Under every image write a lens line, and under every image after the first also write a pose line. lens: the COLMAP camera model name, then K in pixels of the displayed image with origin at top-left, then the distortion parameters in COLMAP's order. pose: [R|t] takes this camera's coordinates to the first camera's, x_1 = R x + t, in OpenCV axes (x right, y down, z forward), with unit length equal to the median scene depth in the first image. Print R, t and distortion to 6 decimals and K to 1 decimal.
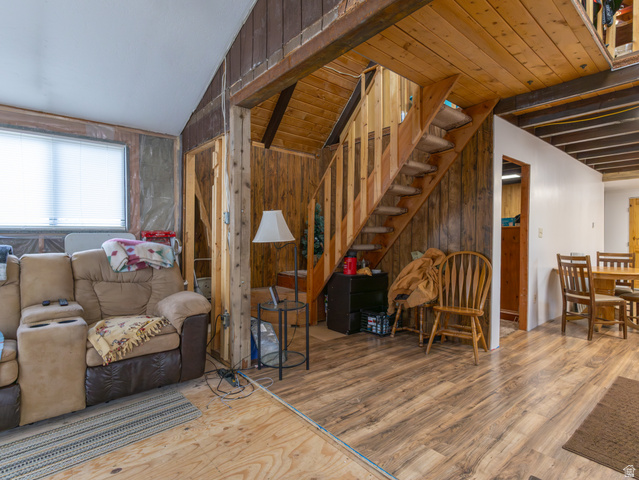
lens RADIAL K [[333.4, 0, 315.0], [0, 333.4, 239.4], [0, 0, 1]] dist [-0.005947, 0.005144]
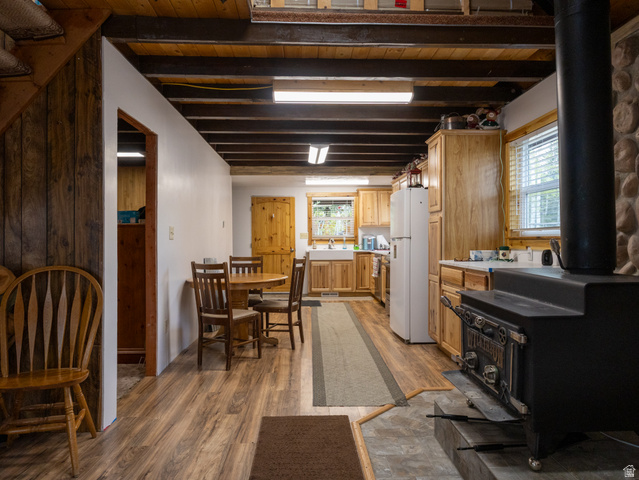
lens RADIAL K [[447.3, 0, 317.6], [0, 447.3, 238.2], [0, 0, 1]] dist [0.019392, -0.009587]
pose [[0.605508, -0.006658, 0.795812, 0.114594], [0.014011, 0.999899, -0.002296, -0.002847], [-0.795716, 0.012540, 0.605540, 0.188992]]
